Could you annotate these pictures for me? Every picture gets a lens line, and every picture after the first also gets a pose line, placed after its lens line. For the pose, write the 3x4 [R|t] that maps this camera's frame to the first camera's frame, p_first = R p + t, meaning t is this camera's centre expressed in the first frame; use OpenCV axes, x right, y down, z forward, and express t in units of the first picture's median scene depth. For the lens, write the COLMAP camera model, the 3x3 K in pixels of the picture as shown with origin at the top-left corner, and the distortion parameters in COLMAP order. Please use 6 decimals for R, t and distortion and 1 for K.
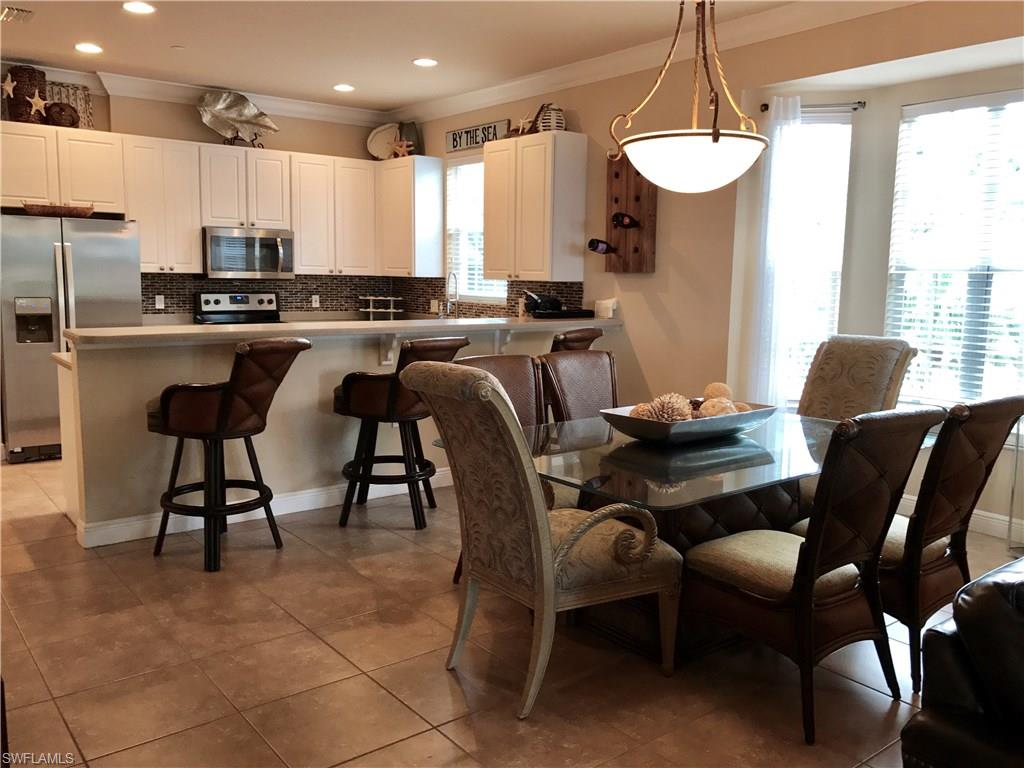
lens RADIAL K [[840.8, 0, 507.0], [0, 840.8, 386.9], [0, 0, 1]] dist [0.005732, -0.000416]
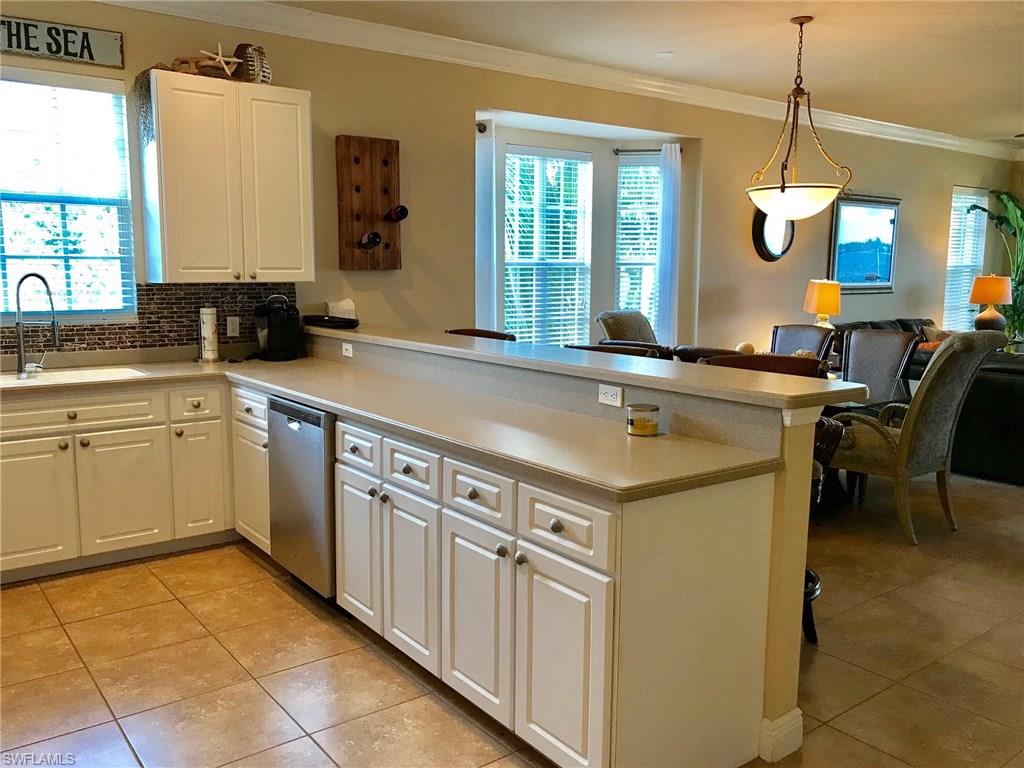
lens RADIAL K [[840.8, 0, 508.6], [0, 840.8, 381.5], [0, 0, 1]] dist [0.005732, -0.000416]
pose [[0.020021, -0.146701, 0.988978, -0.772330], [0.133271, 0.980741, 0.142781, -0.128195], [-0.990877, 0.128943, 0.039186, 0.833850]]
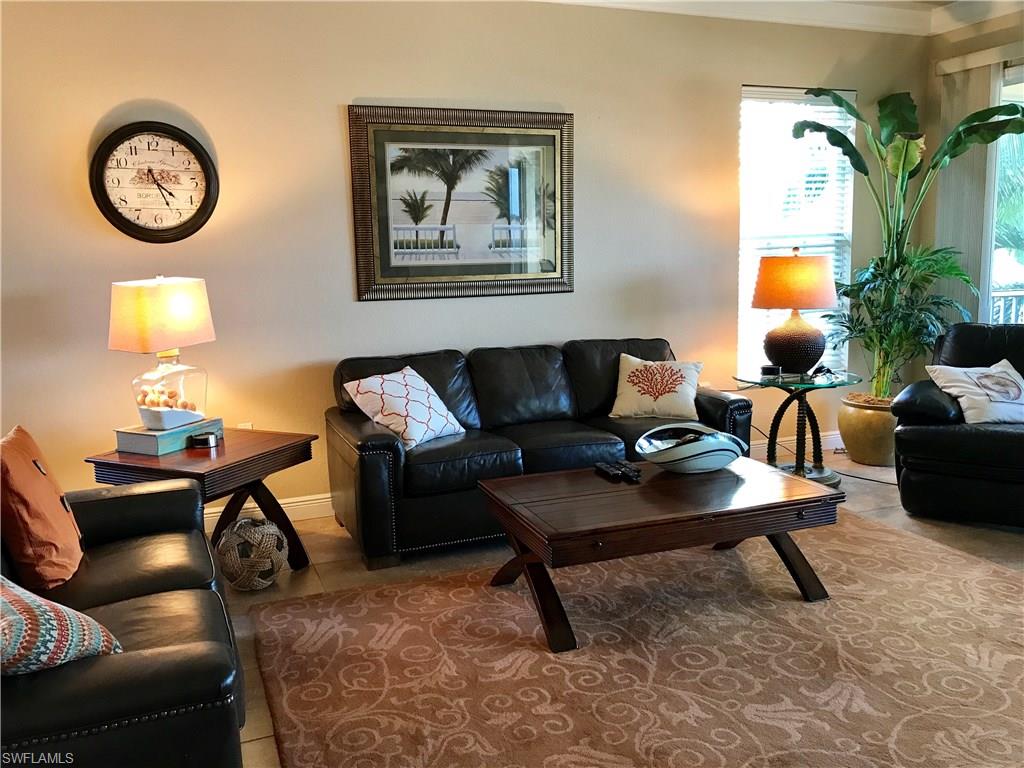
lens RADIAL K [[840.8, 0, 510.4], [0, 840.8, 382.3], [0, 0, 1]] dist [0.005732, -0.000416]
pose [[0.266673, -0.172795, 0.948171, -0.737342], [0.156553, 0.978497, 0.134291, -0.122634], [-0.950987, 0.112627, 0.287990, 0.795547]]
